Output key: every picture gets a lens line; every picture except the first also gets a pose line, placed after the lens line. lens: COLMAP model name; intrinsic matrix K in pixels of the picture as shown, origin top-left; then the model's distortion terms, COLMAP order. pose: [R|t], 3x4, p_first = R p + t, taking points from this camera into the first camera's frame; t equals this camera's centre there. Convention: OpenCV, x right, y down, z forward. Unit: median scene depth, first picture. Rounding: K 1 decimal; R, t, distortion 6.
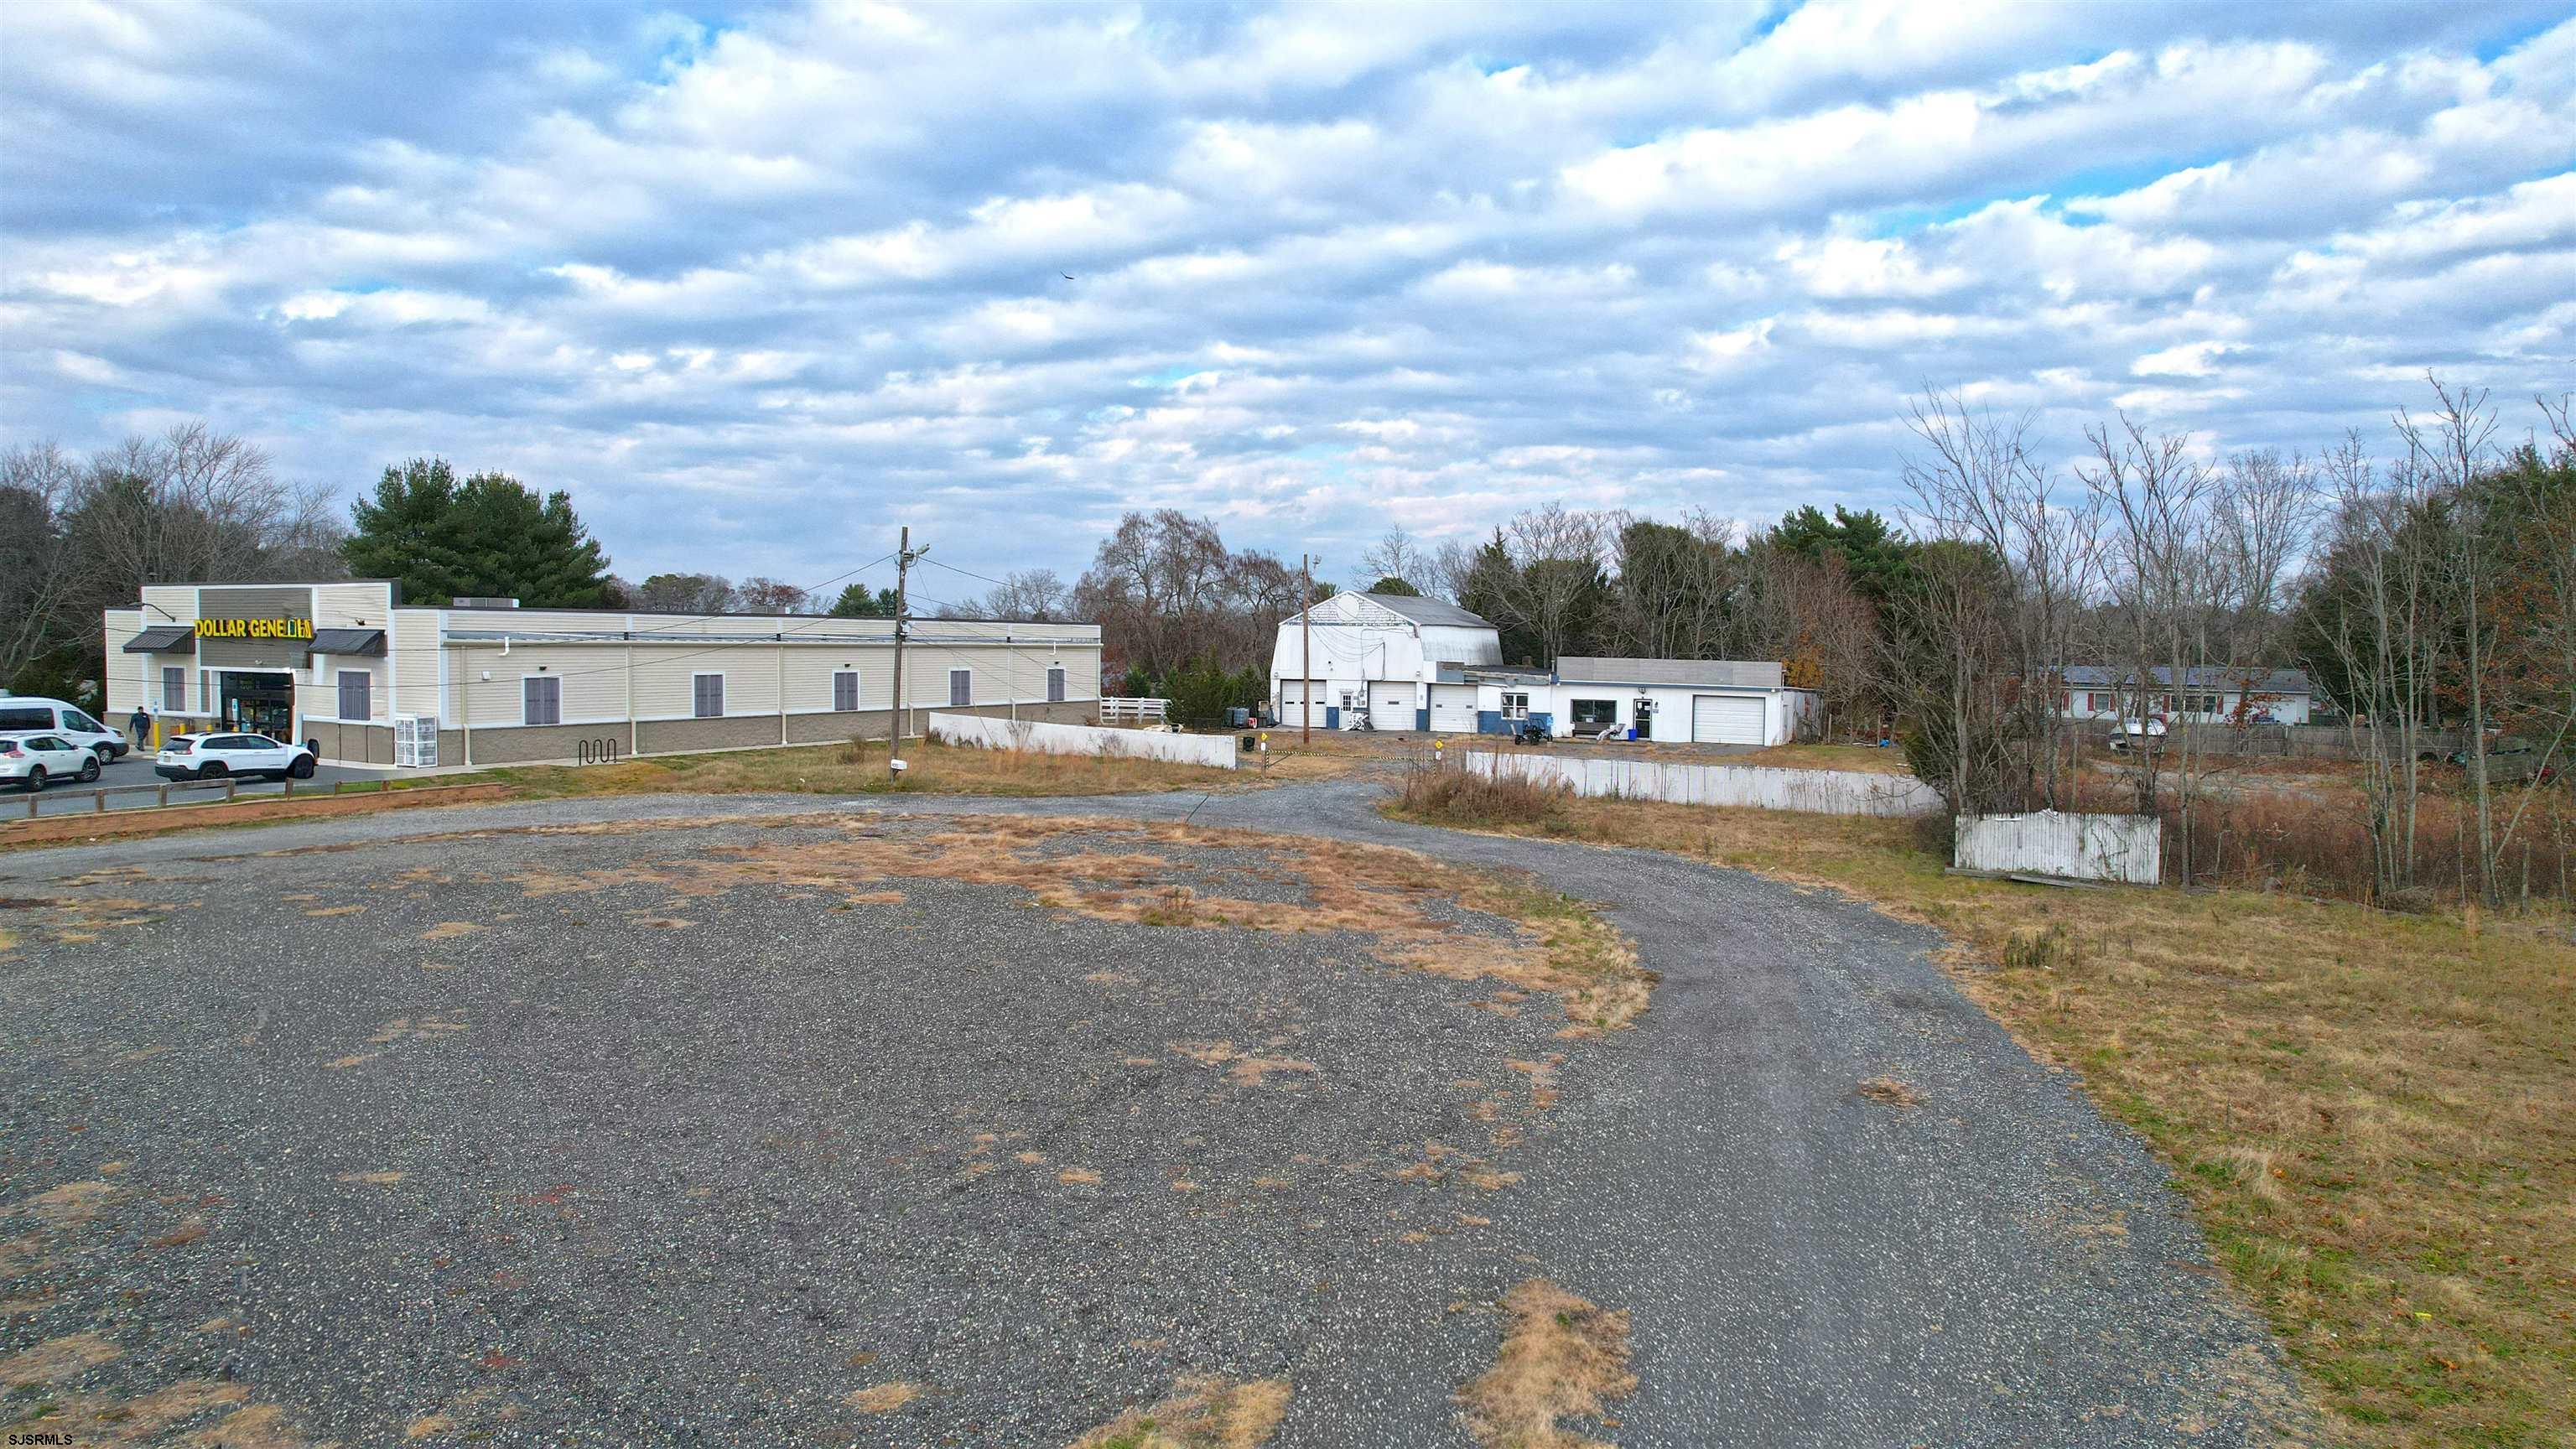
lens RADIAL K [[1647.8, 0, 1289.5], [0, 1647.8, 736.3], [0, 0, 1]] dist [-0.065184, 0.052141]
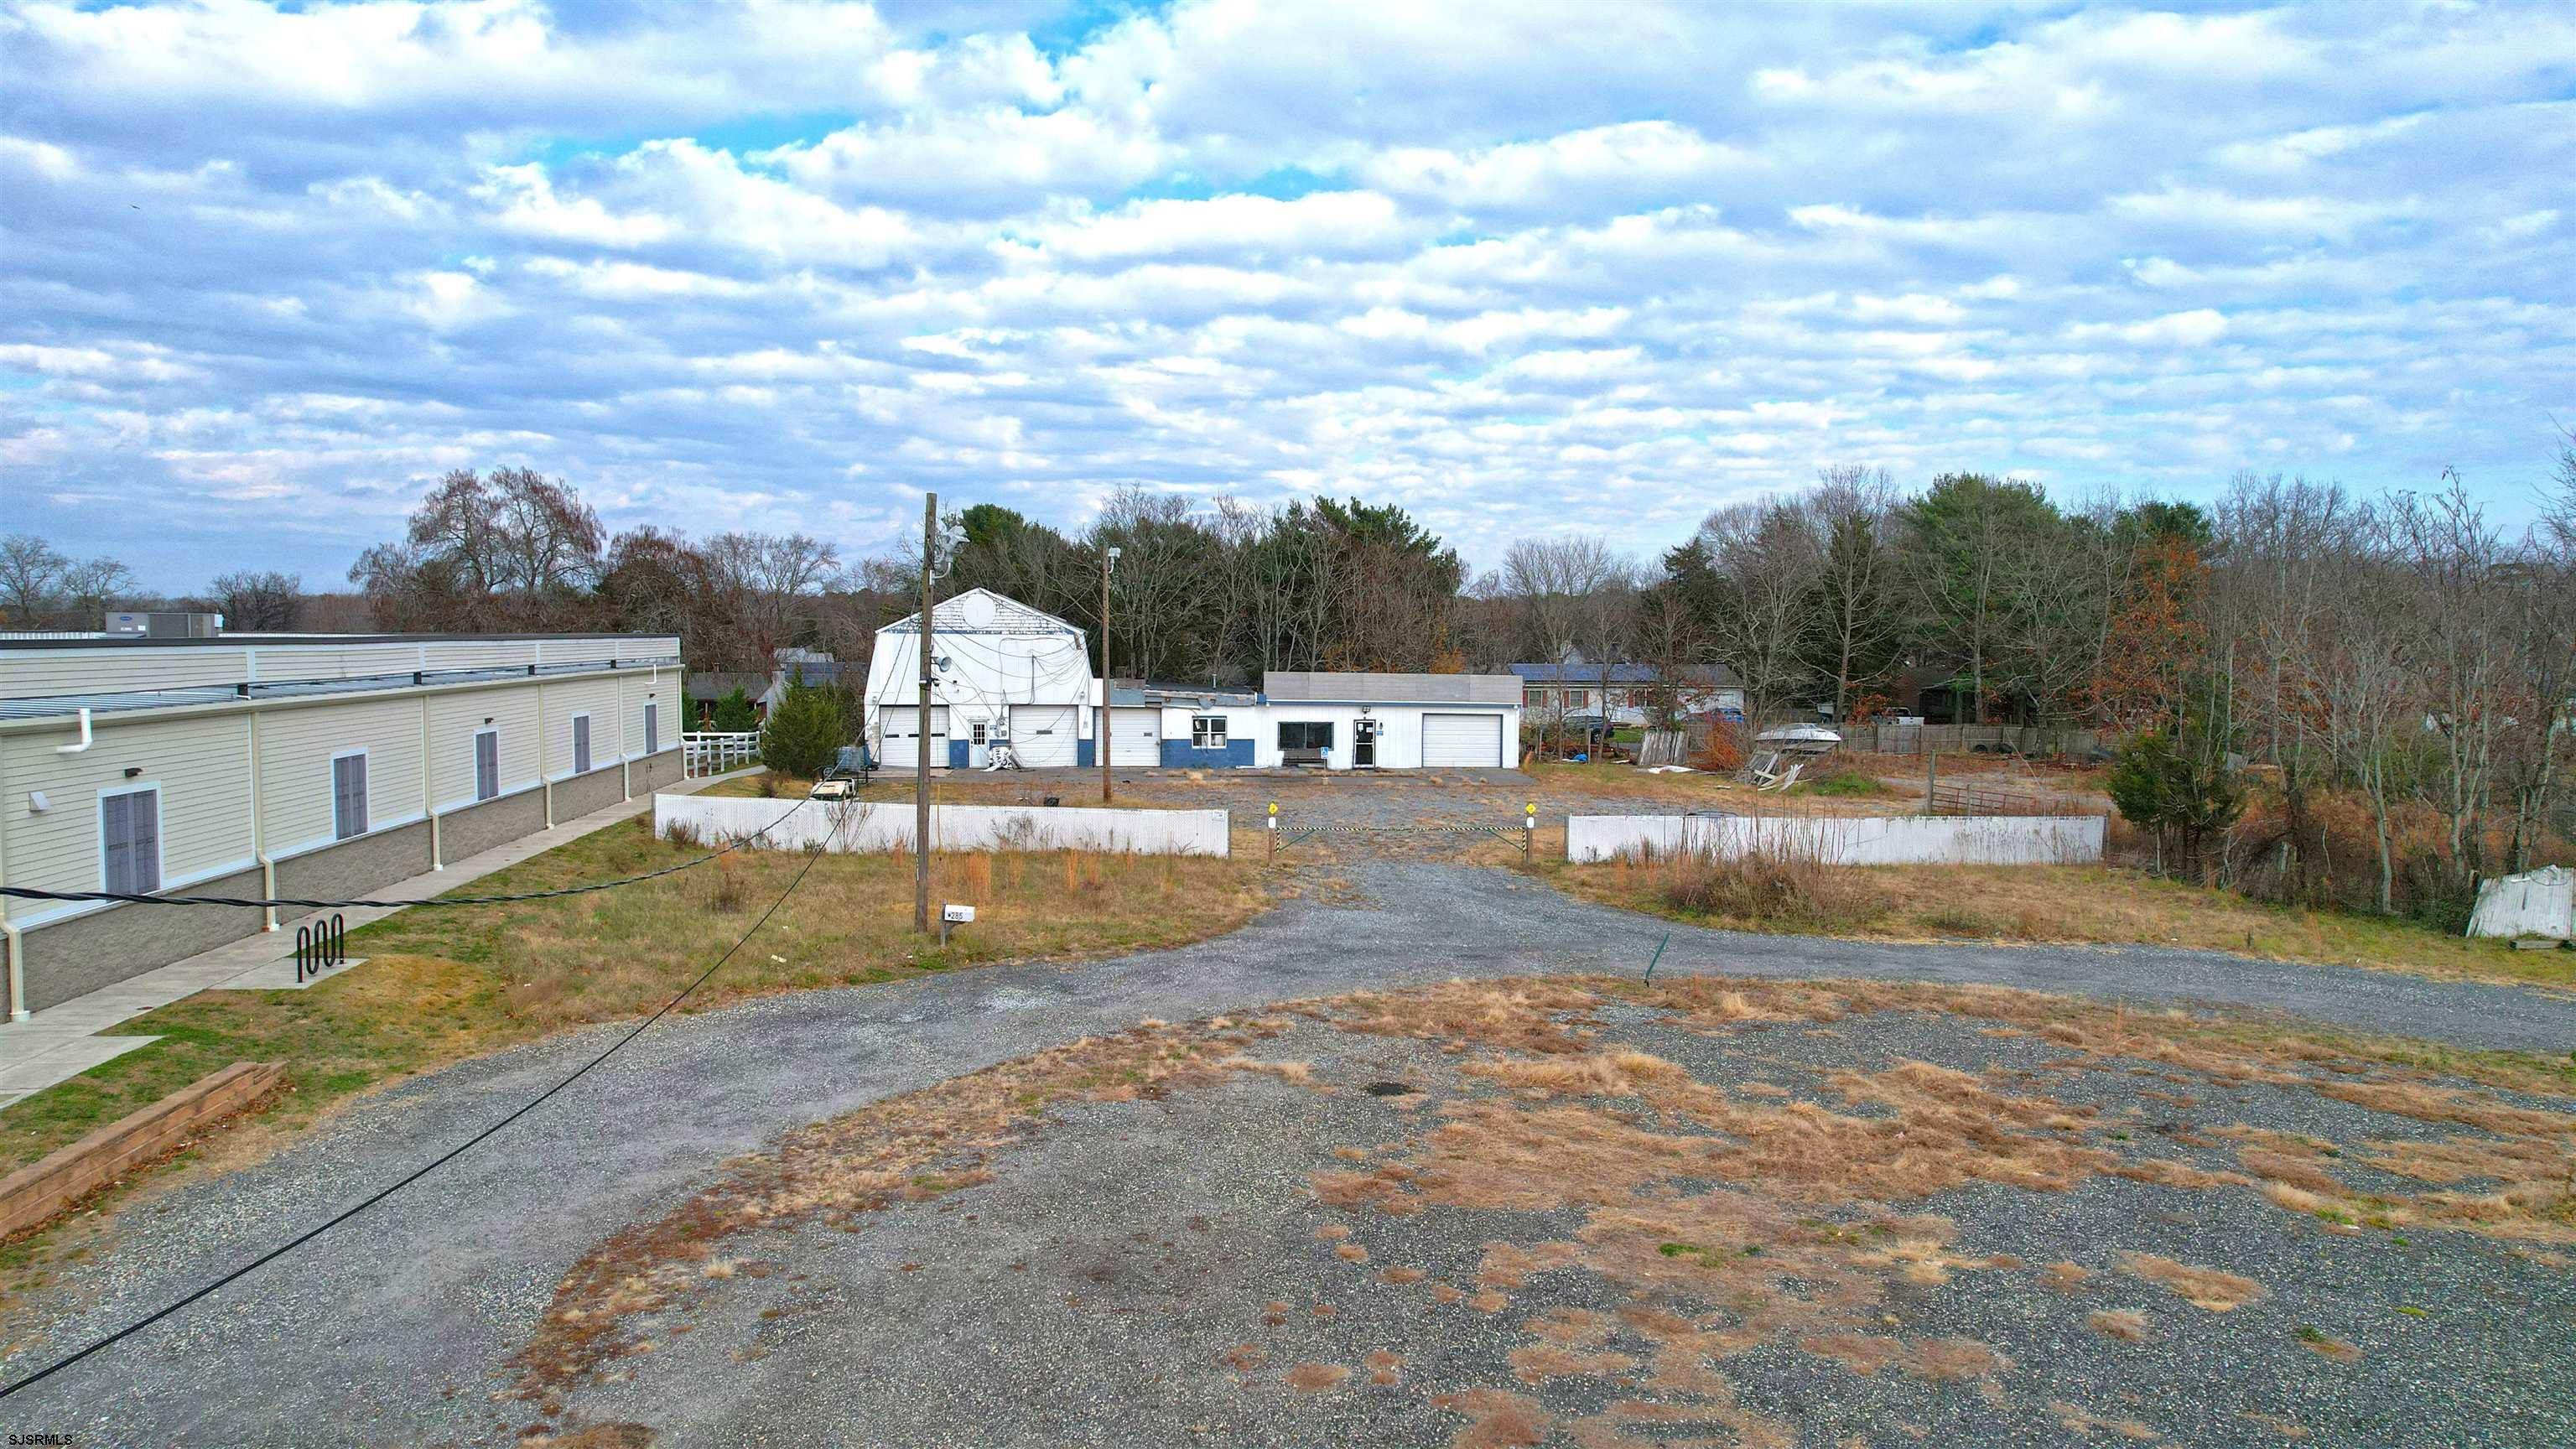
lens RADIAL K [[1647.8, 0, 1289.5], [0, 1647.8, 736.3], [0, 0, 1]] dist [-0.065184, 0.052141]
pose [[0.823414, -0.040170, 0.566018, -0.303481], [0.032878, 0.999193, 0.023083, -0.034826], [-0.566488, -0.000397, 0.824070, 0.307248]]
